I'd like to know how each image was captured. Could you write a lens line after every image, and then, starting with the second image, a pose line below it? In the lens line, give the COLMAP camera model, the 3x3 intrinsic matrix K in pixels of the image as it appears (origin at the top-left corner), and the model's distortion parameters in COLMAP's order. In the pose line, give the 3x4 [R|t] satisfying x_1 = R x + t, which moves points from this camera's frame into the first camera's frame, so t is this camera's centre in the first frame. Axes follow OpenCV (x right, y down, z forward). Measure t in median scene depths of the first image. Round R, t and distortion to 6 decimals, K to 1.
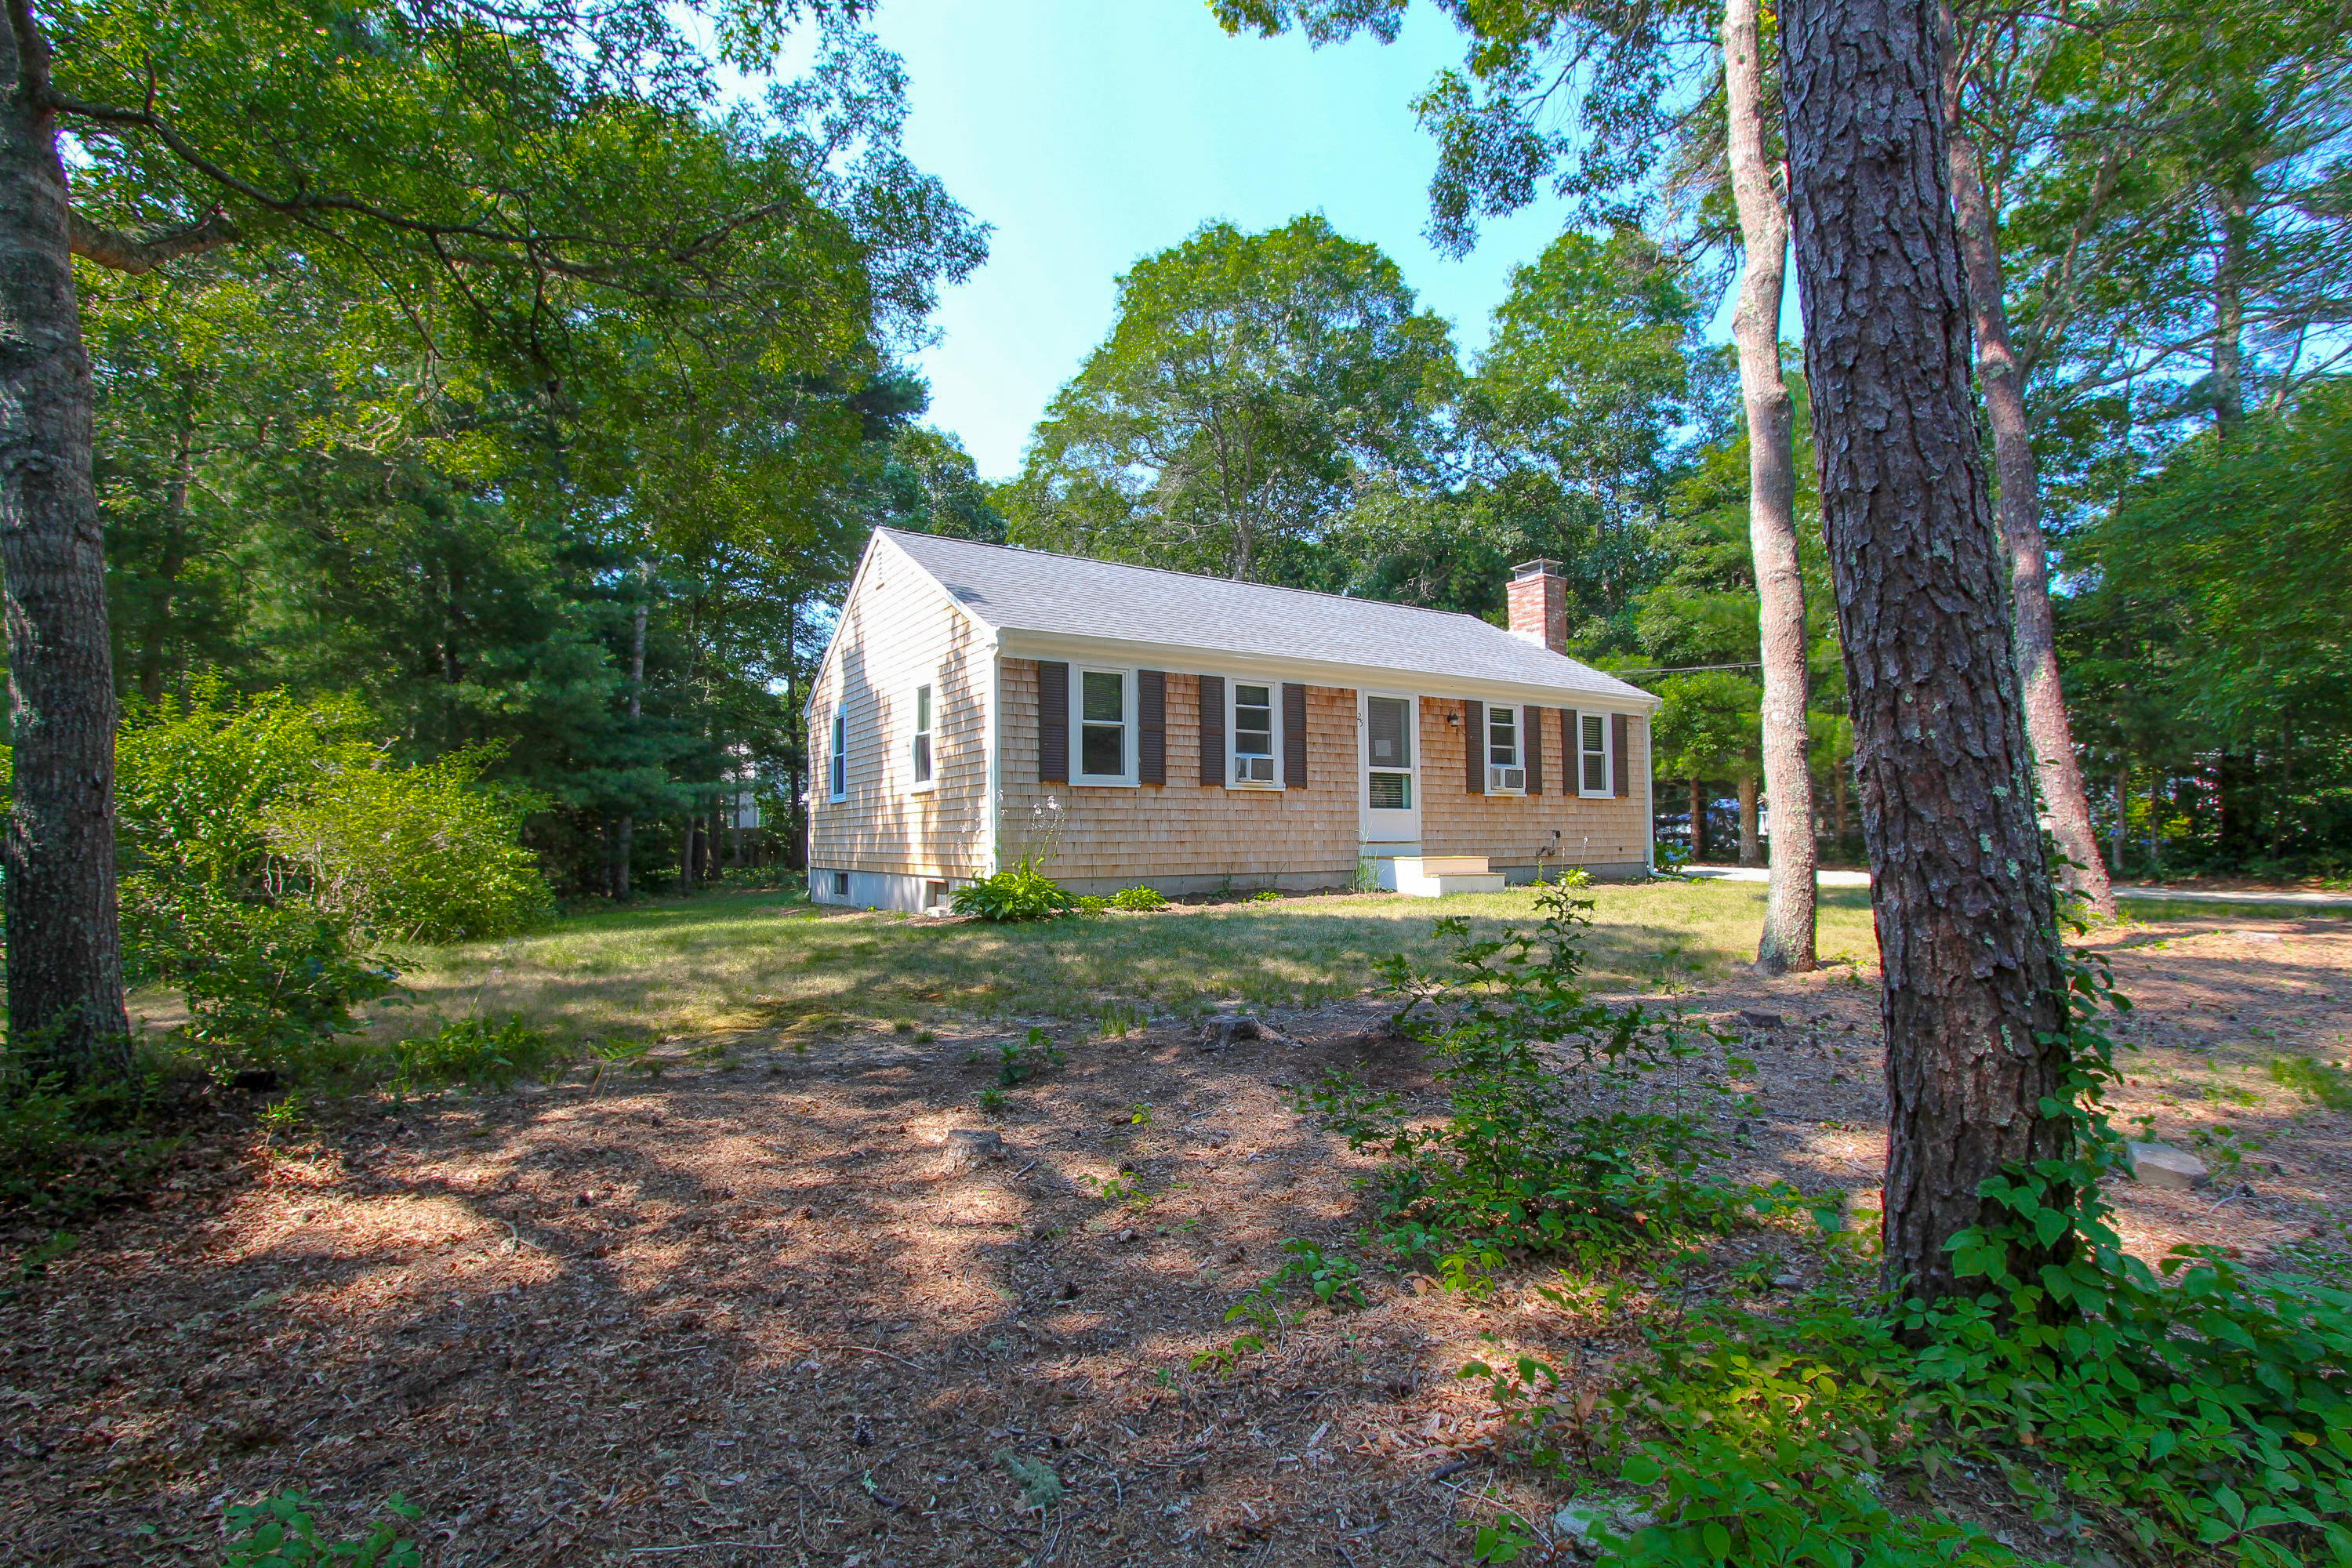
lens RADIAL K [[1154.1, 0, 1198.5], [0, 1154.1, 797.7], [0, 0, 1]] dist [-0.017229, 0.002497]
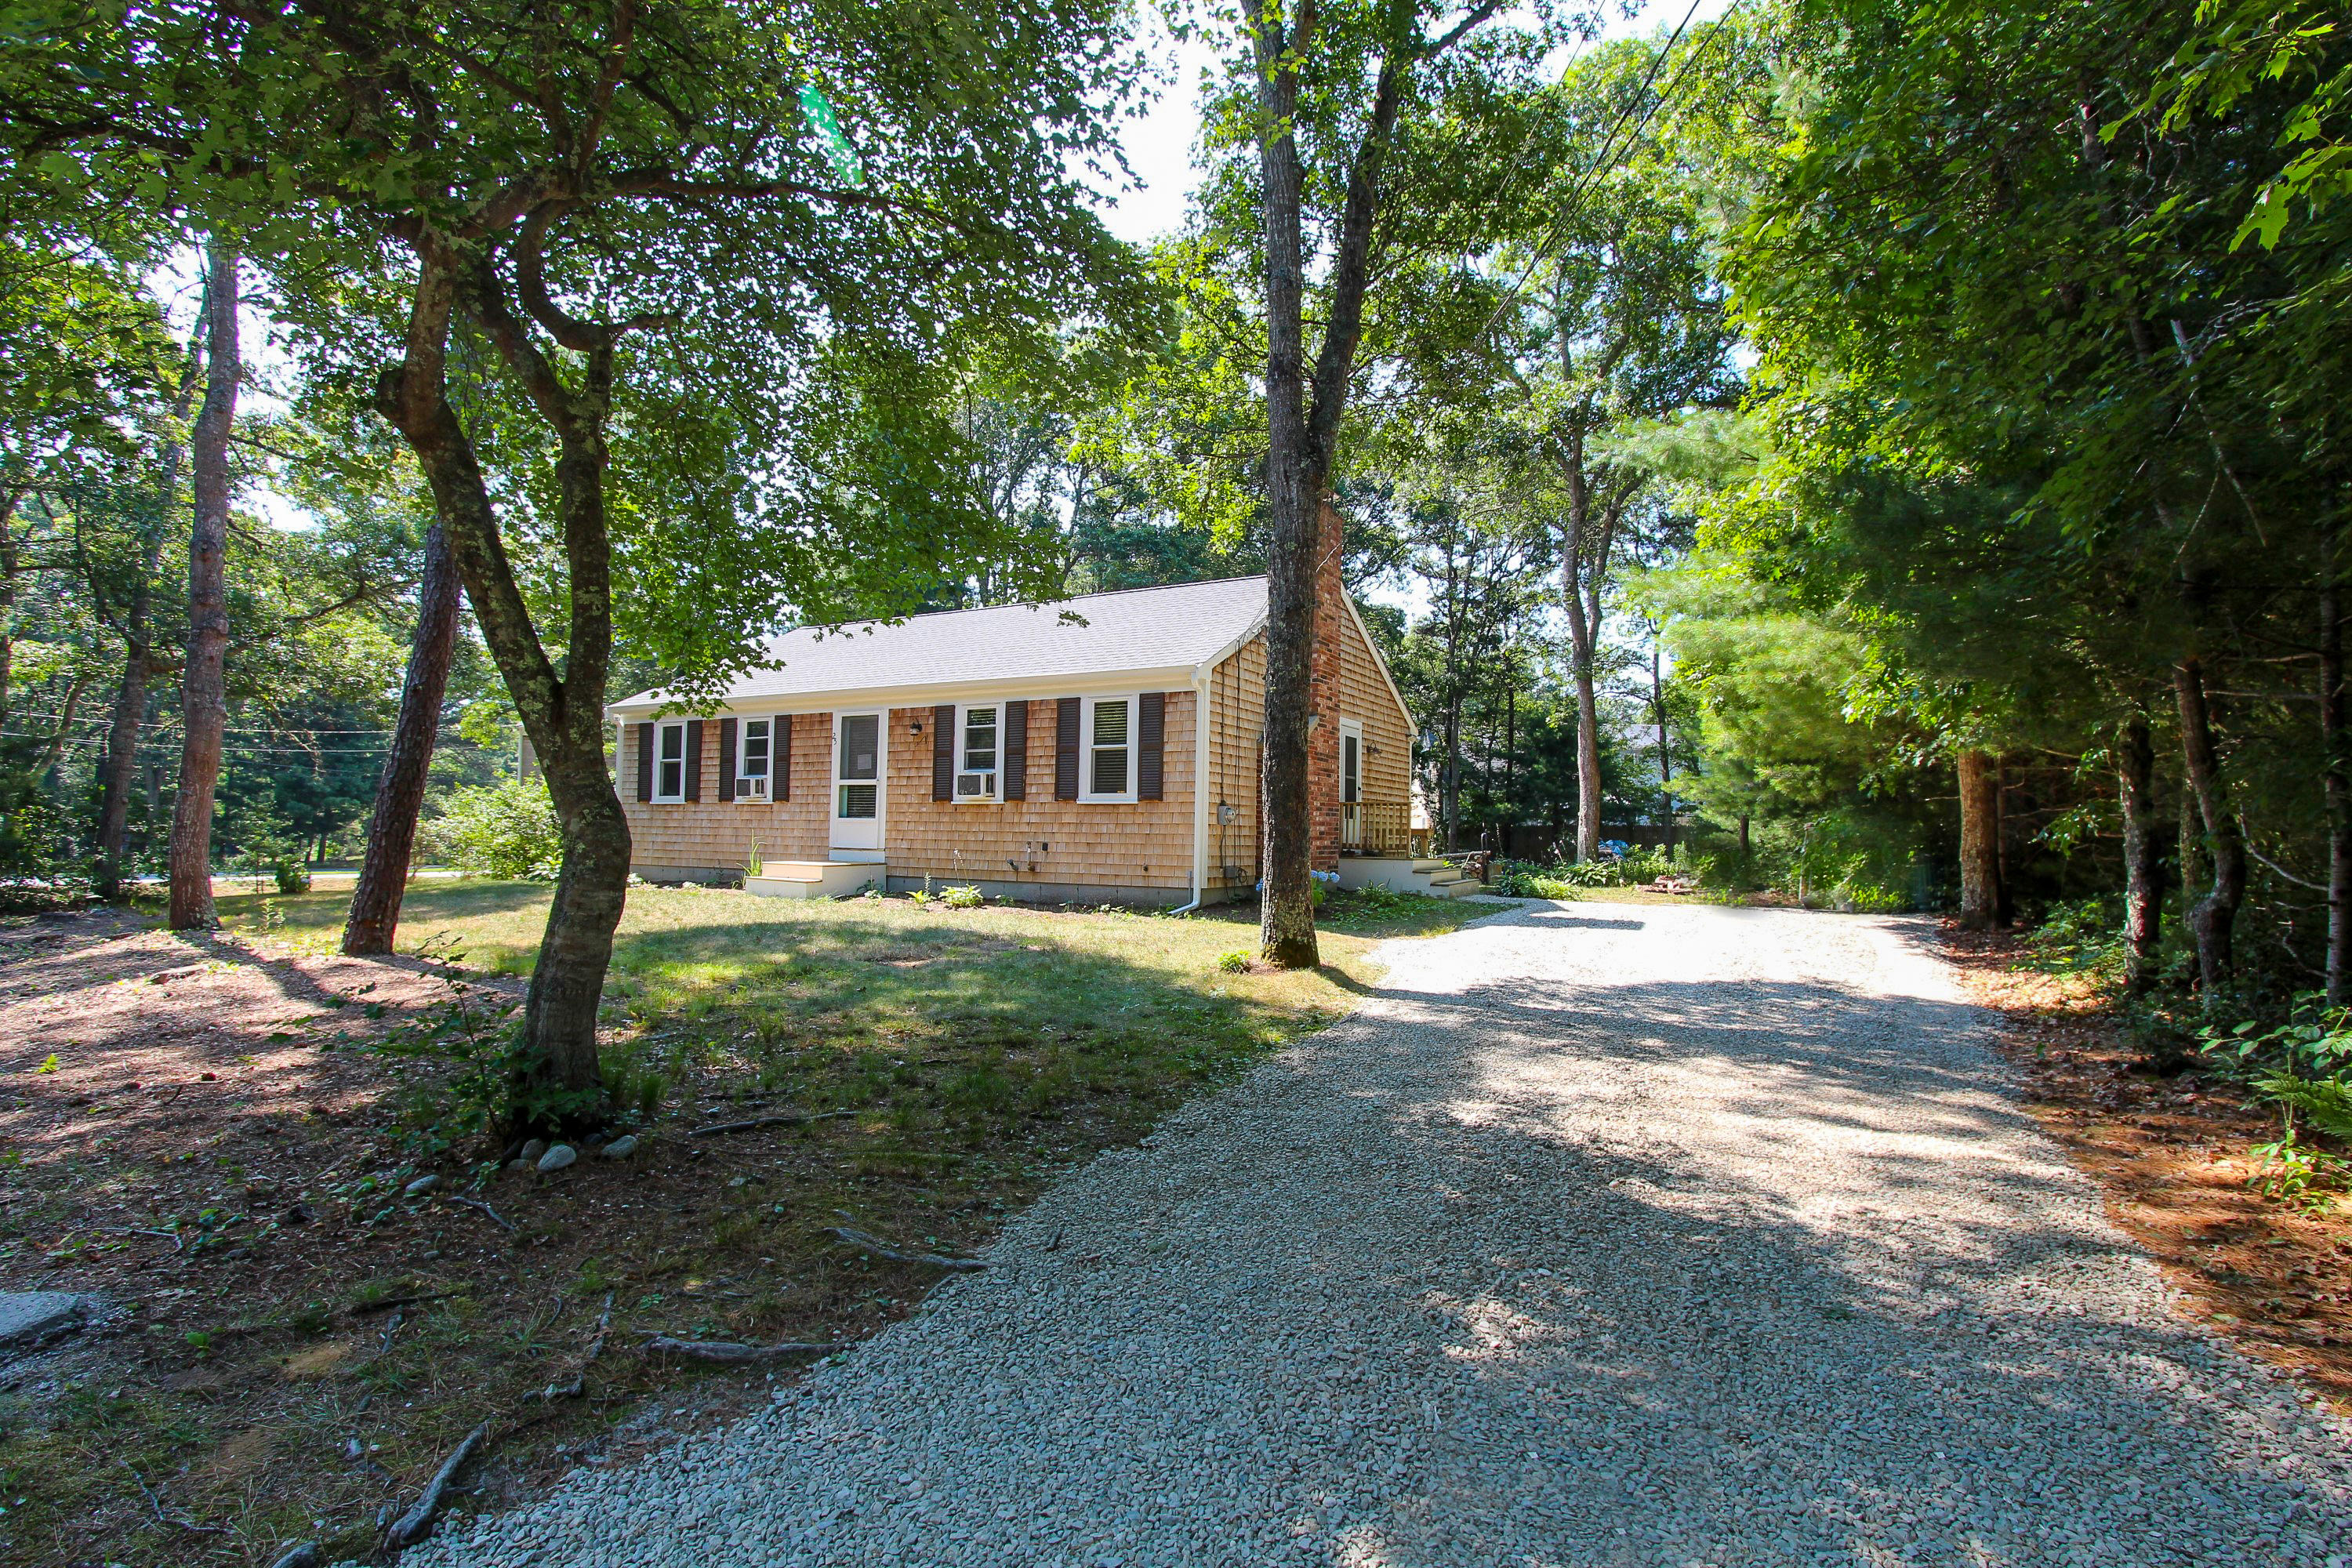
lens RADIAL K [[1116.4, 0, 1186.6], [0, 1116.4, 819.7], [0, 0, 1]] dist [-0.015389, 0.000838]
pose [[0.427937, -0.012382, -0.903724, 1.191964], [0.003846, 0.999922, -0.011878, 0.023578], [0.903801, 0.001608, 0.427951, 0.800837]]
